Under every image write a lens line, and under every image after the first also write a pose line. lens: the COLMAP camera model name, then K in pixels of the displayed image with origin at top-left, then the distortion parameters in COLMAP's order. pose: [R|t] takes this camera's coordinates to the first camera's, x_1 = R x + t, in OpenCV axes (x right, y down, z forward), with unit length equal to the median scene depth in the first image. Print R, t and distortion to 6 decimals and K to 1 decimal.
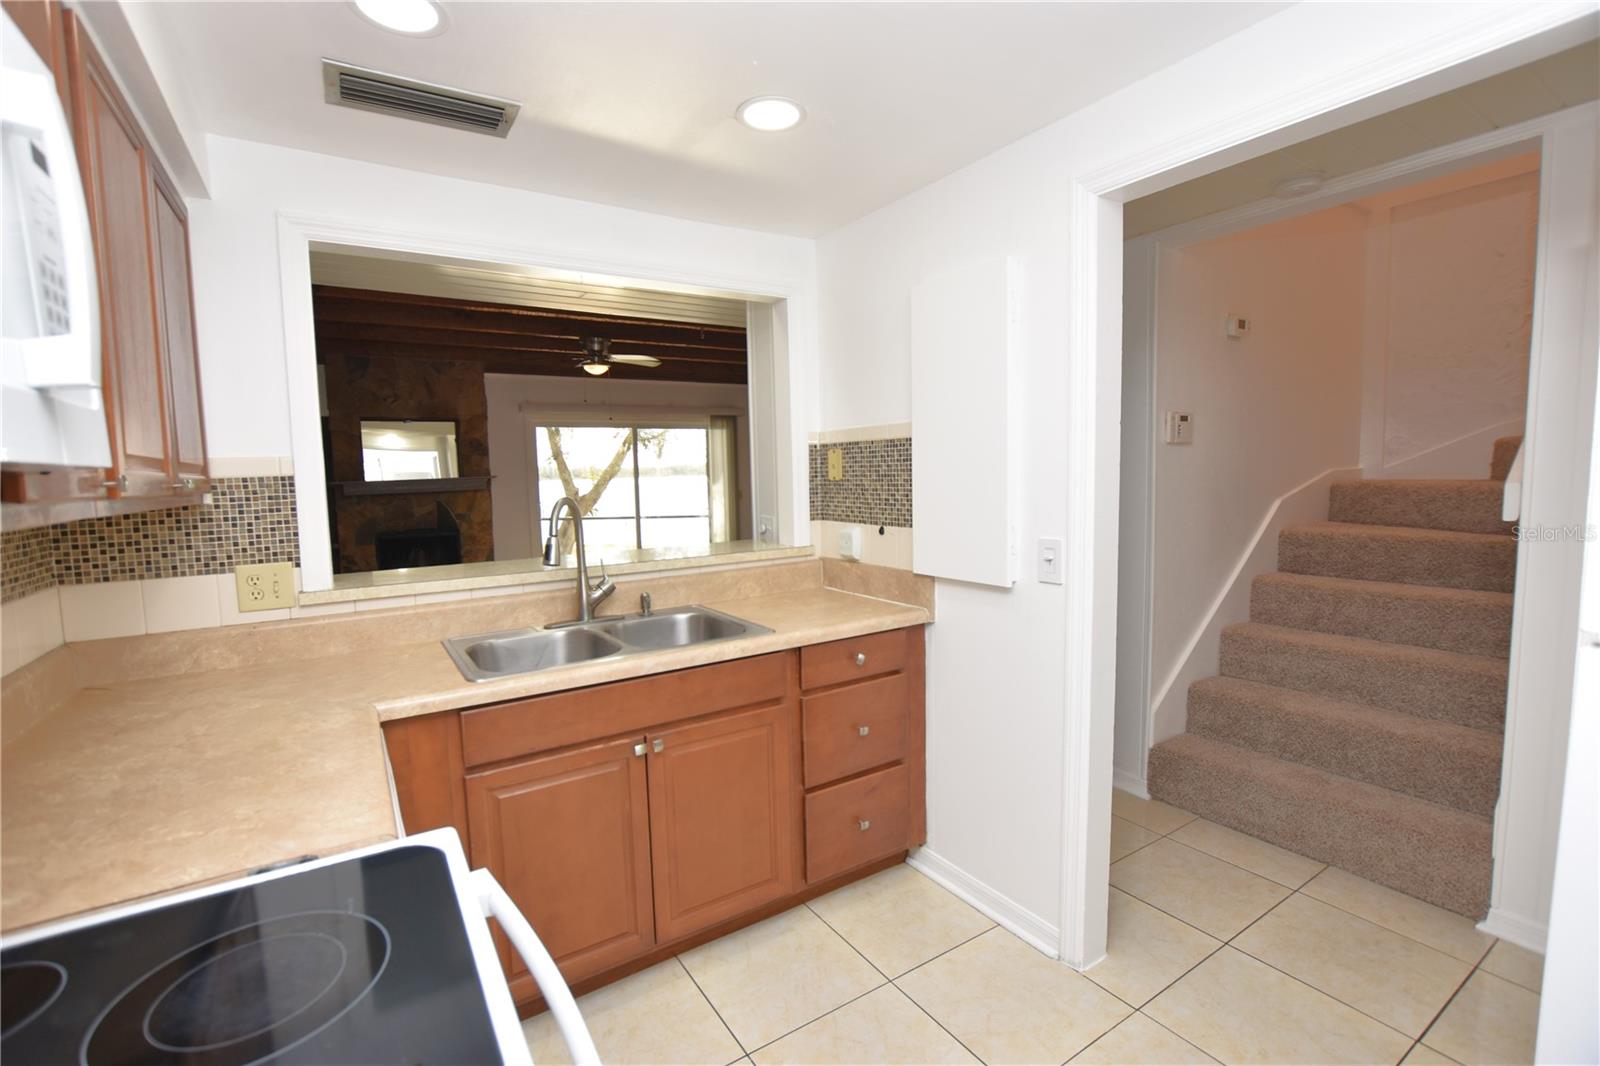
lens RADIAL K [[712.8, 0, 793.0], [0, 712.8, 534.5], [0, 0, 1]] dist [-0.034465, 0.005580]
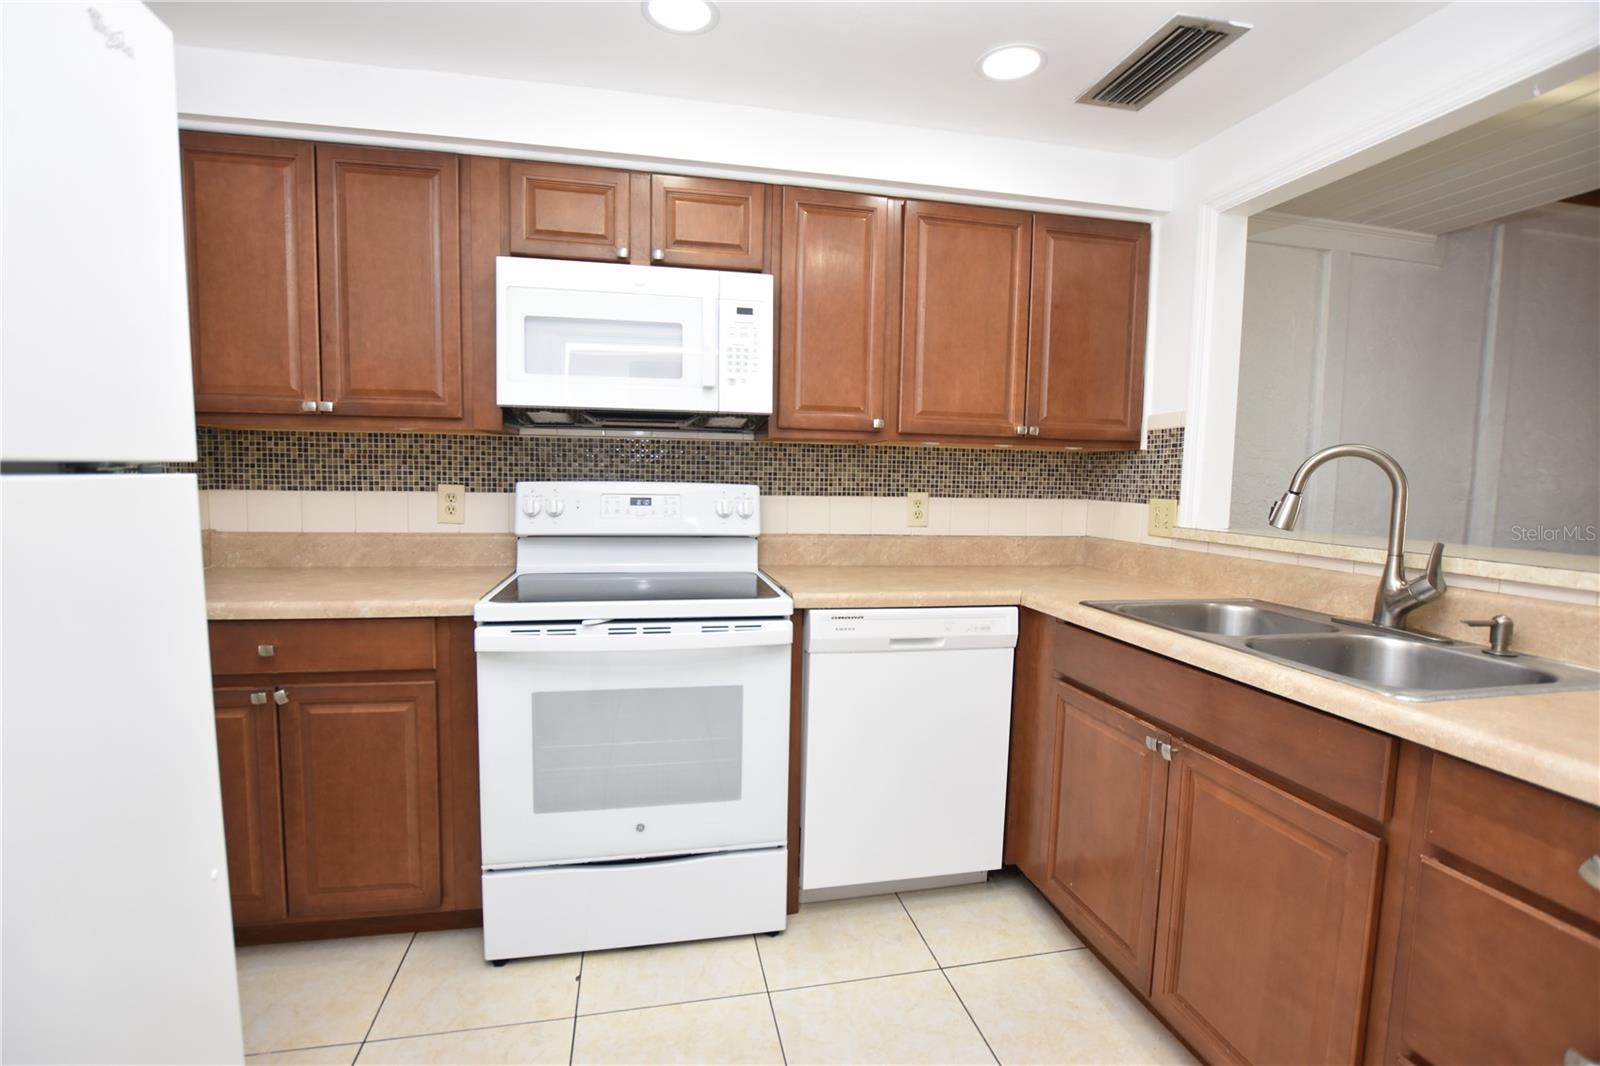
lens RADIAL K [[712.8, 0, 793.0], [0, 712.8, 534.5], [0, 0, 1]] dist [-0.034465, 0.005580]
pose [[-0.346116, 0.102968, -0.932524, 0.643403], [-0.083819, 0.986591, 0.140048, -0.016818], [0.934440, 0.126636, -0.332844, 0.820078]]
